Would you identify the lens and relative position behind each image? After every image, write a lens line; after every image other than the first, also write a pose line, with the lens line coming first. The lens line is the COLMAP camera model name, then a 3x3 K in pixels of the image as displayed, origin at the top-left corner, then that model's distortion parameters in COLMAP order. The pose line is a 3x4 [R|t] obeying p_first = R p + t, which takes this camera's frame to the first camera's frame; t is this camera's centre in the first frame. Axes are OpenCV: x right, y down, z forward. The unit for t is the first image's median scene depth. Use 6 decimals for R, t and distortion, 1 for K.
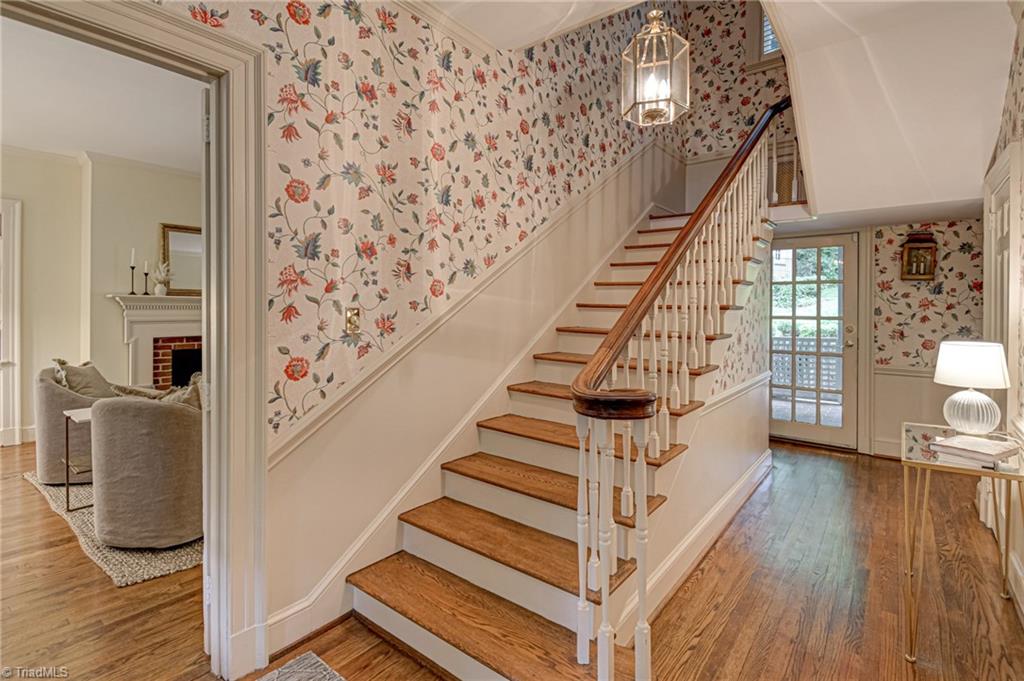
lens RADIAL K [[486.9, 0, 511.2], [0, 486.9, 312.2], [0, 0, 1]] dist [-0.001595, -0.000369]
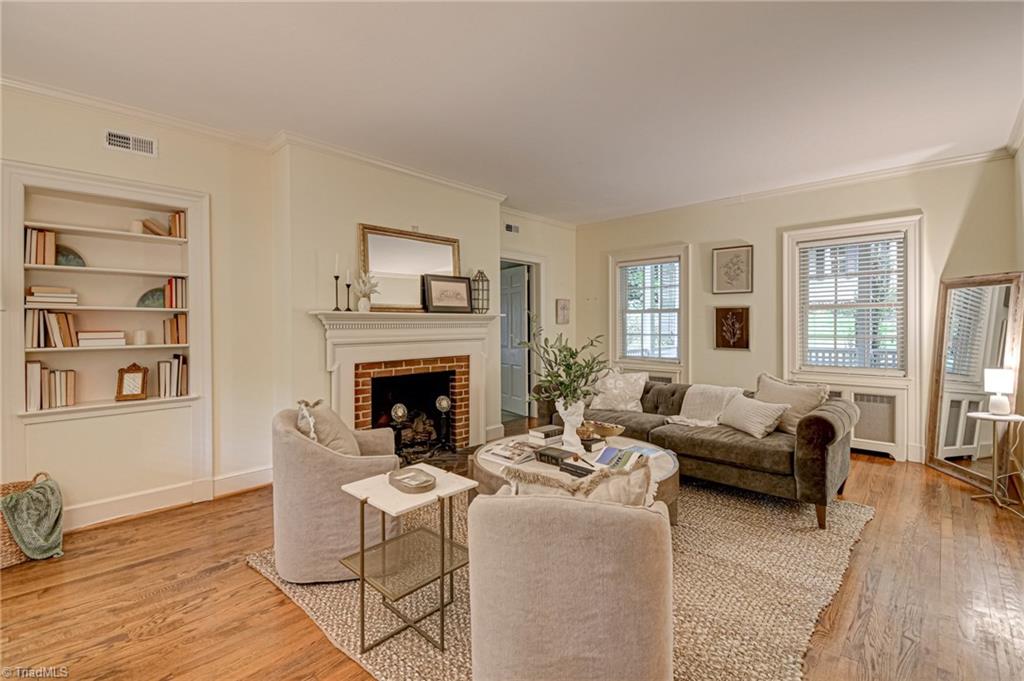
lens RADIAL K [[459.8, 0, 508.1], [0, 459.8, 324.6], [0, 0, 1]] dist [0.026320, -0.000211]
pose [[0.995636, -0.010797, -0.092692, -0.418003], [0.010271, 0.999928, -0.006149, -0.005563], [0.092752, 0.005170, 0.995676, 0.259151]]
